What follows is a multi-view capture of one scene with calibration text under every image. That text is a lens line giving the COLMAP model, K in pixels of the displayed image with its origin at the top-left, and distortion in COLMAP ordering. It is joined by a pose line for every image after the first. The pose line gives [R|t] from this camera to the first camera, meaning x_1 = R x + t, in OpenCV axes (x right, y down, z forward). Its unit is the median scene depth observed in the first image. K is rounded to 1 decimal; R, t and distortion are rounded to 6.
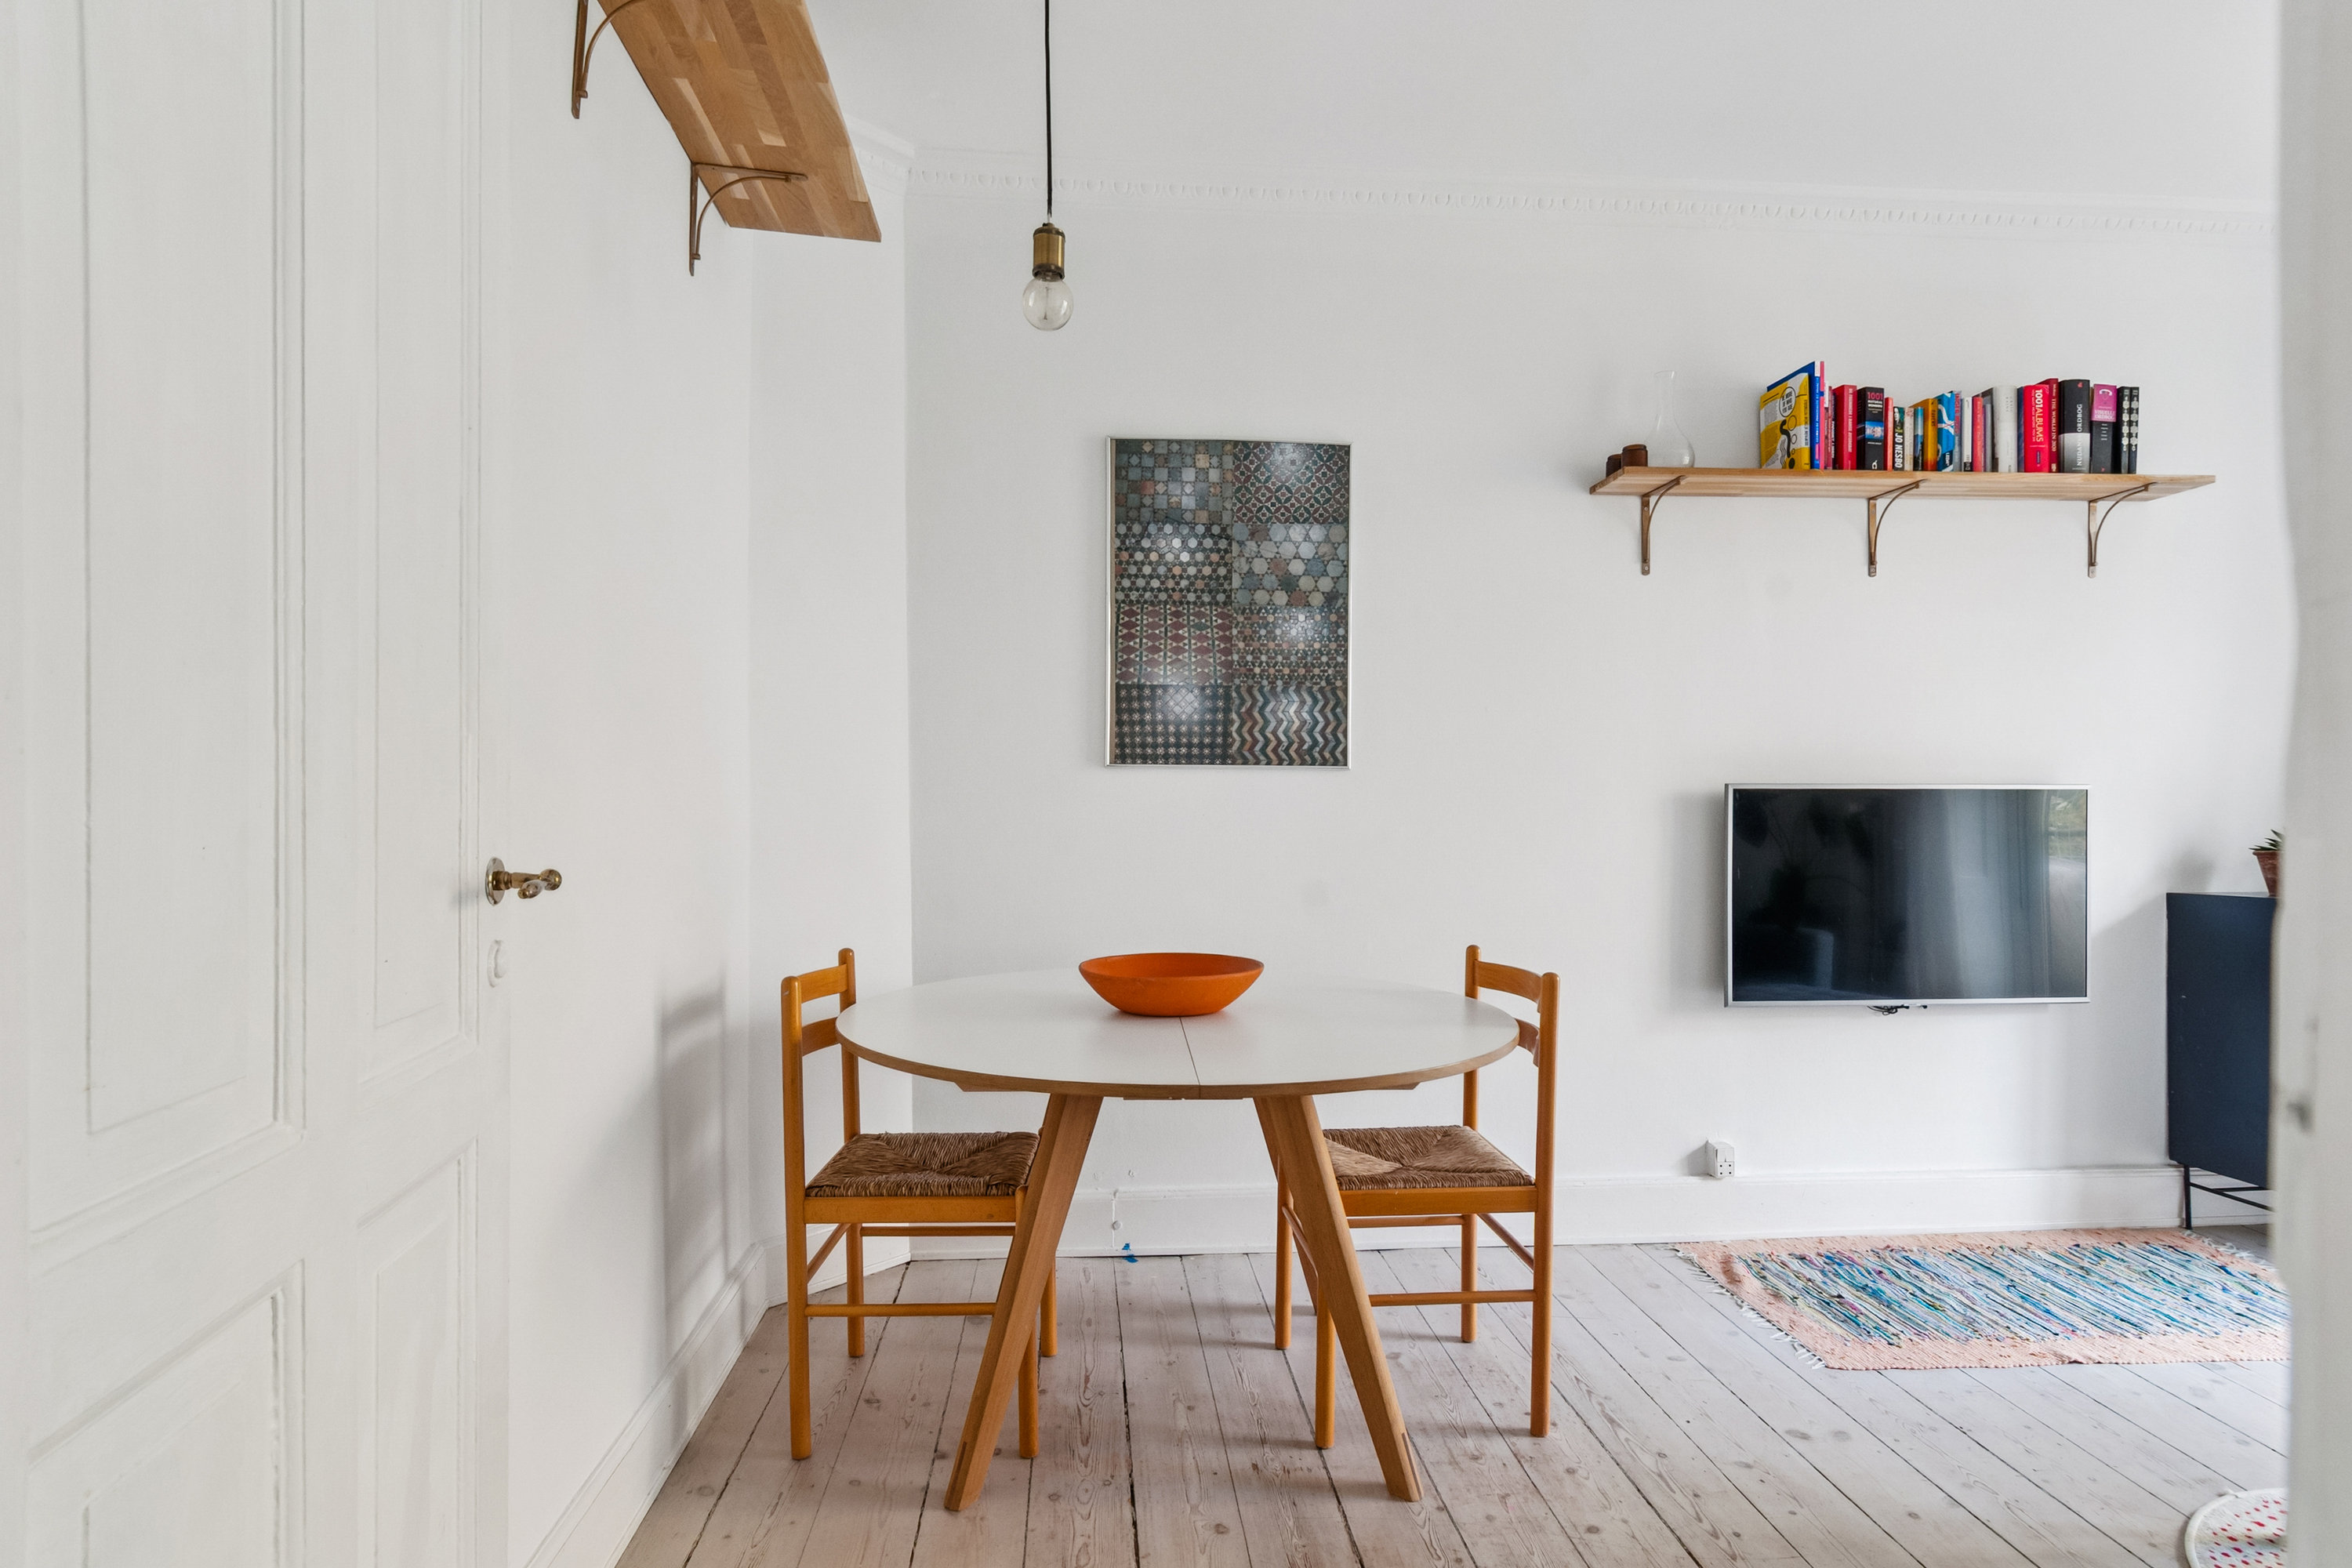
lens RADIAL K [[1240.1, 0, 1186.6], [0, 1240.1, 797.6], [0, 0, 1]] dist [0.013611, -0.012309]
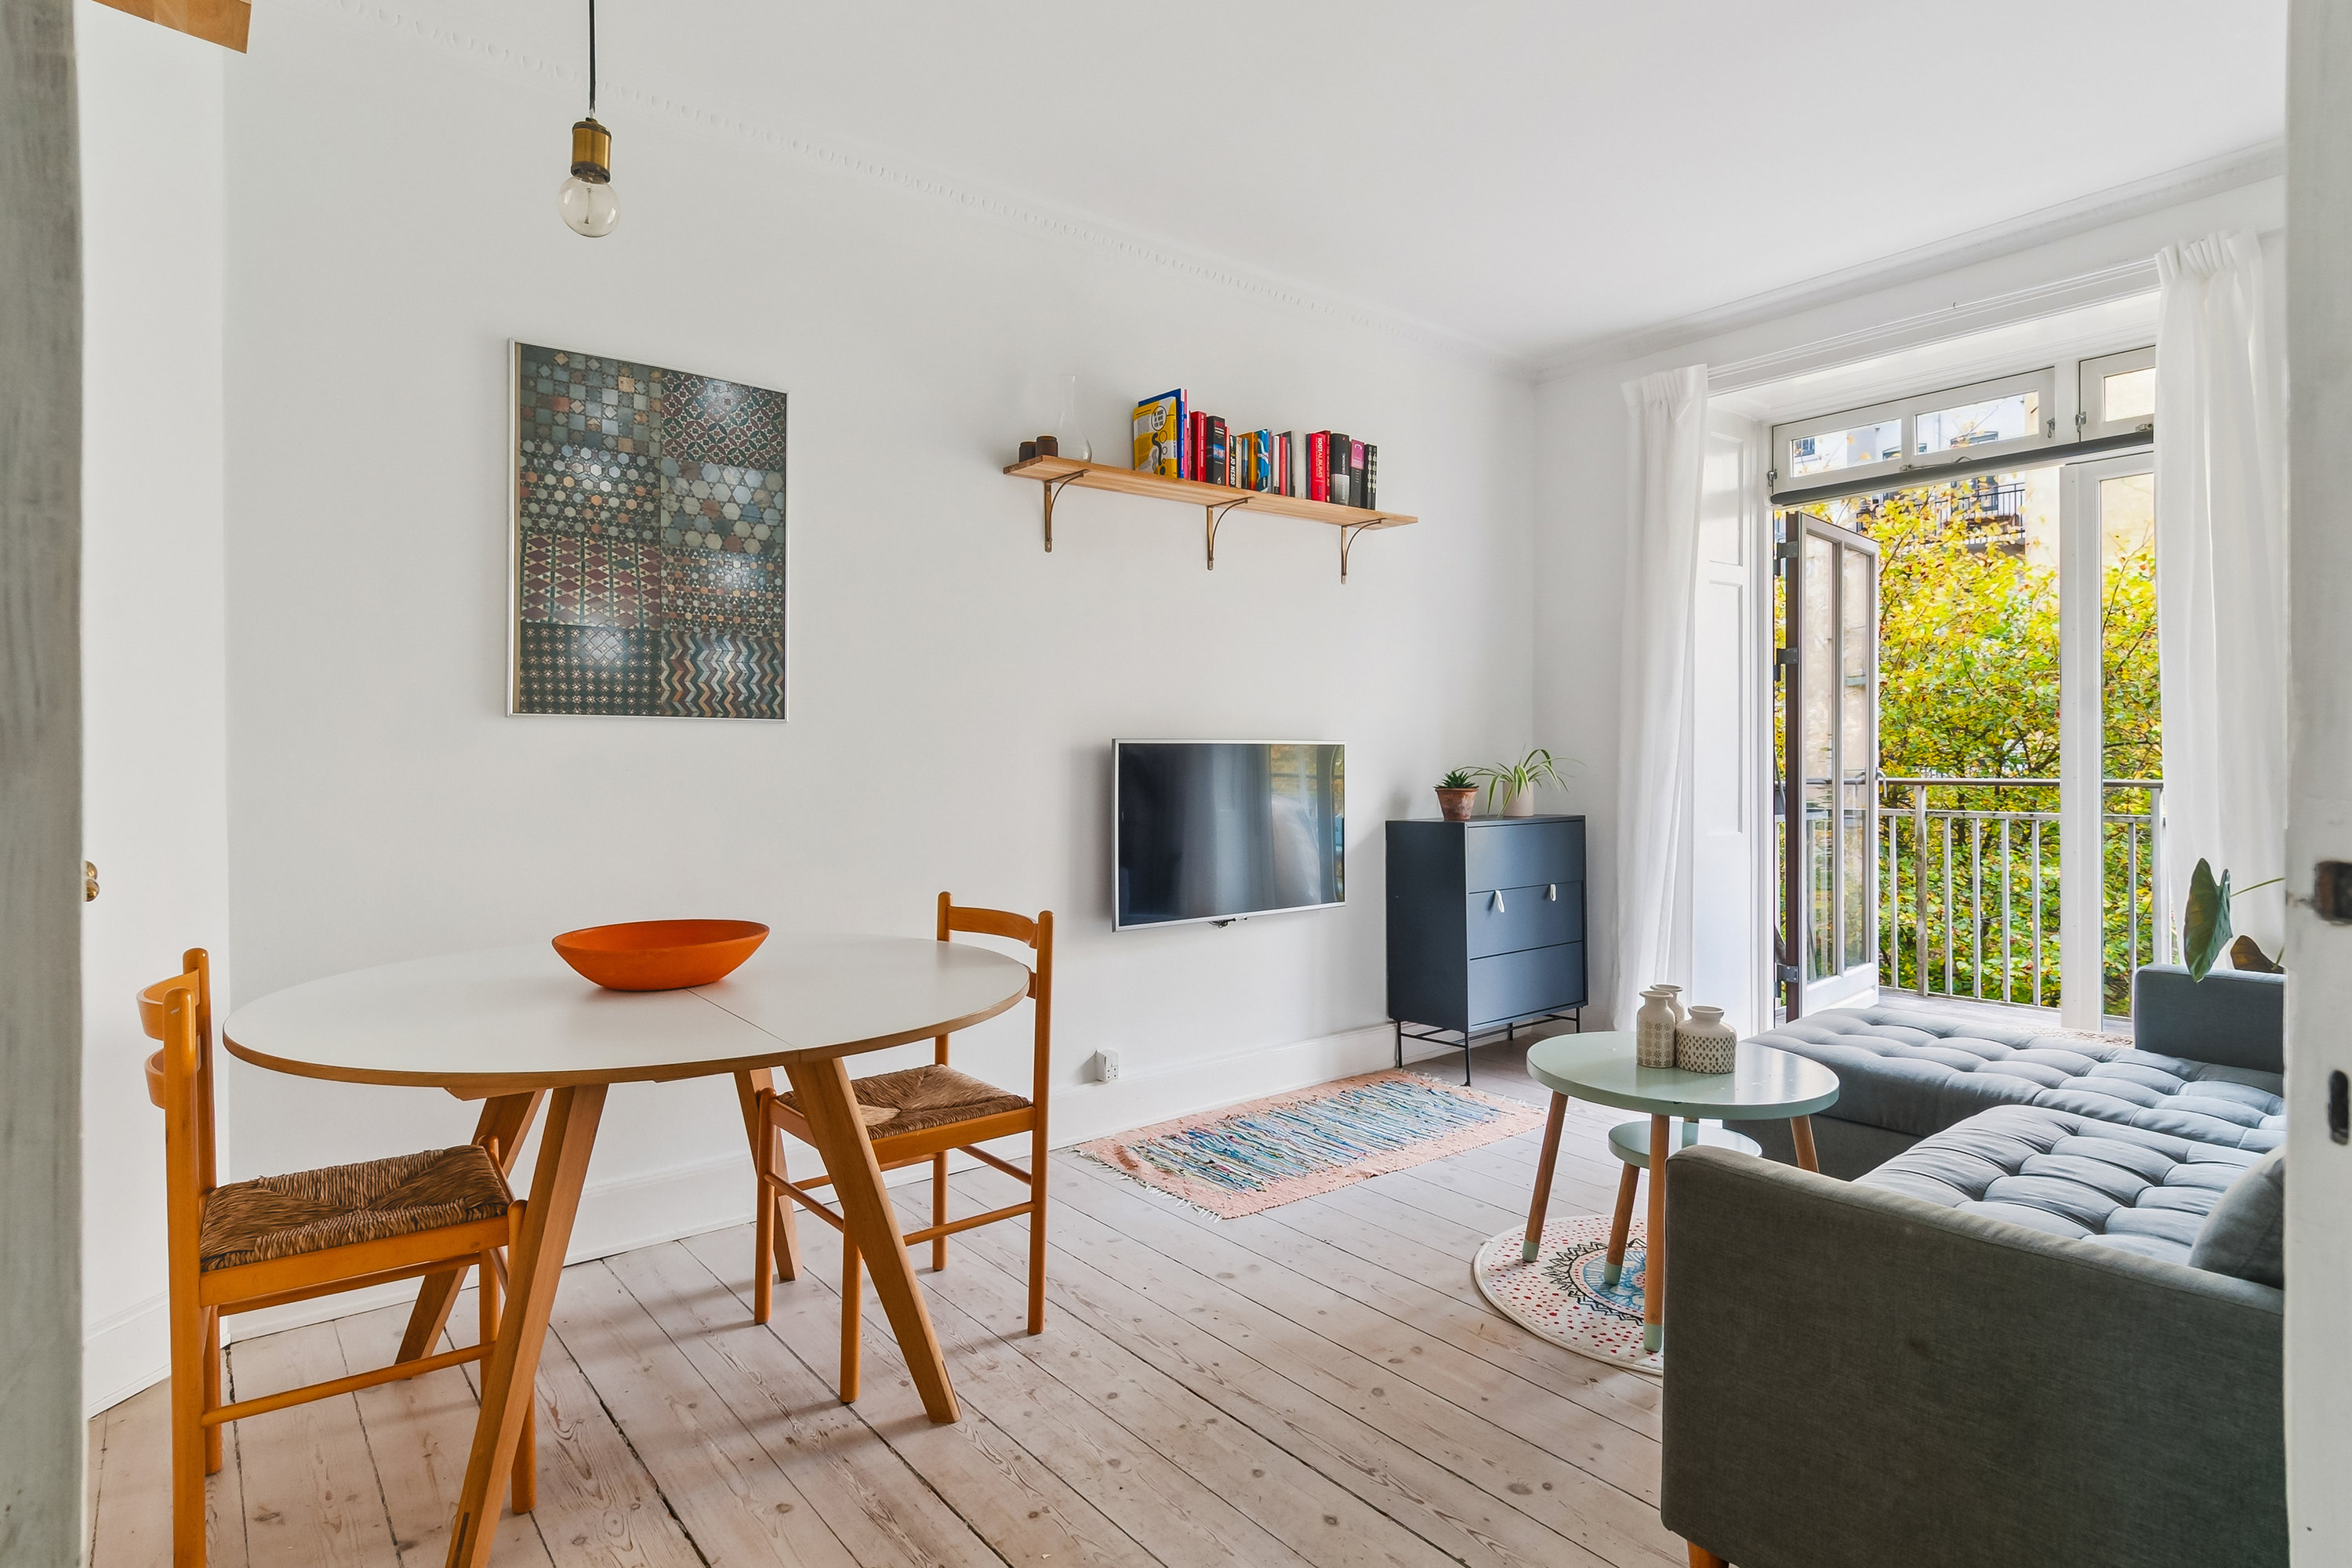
lens RADIAL K [[1240.1, 0, 1187.9], [0, 1240.1, 731.3], [0, 0, 1]] dist [0.013611, -0.012309]
pose [[0.824460, 0.008414, 0.565858, -0.163956], [-0.002481, 0.999934, -0.011253, -0.005435], [-0.565915, 0.007874, 0.824426, 0.008732]]
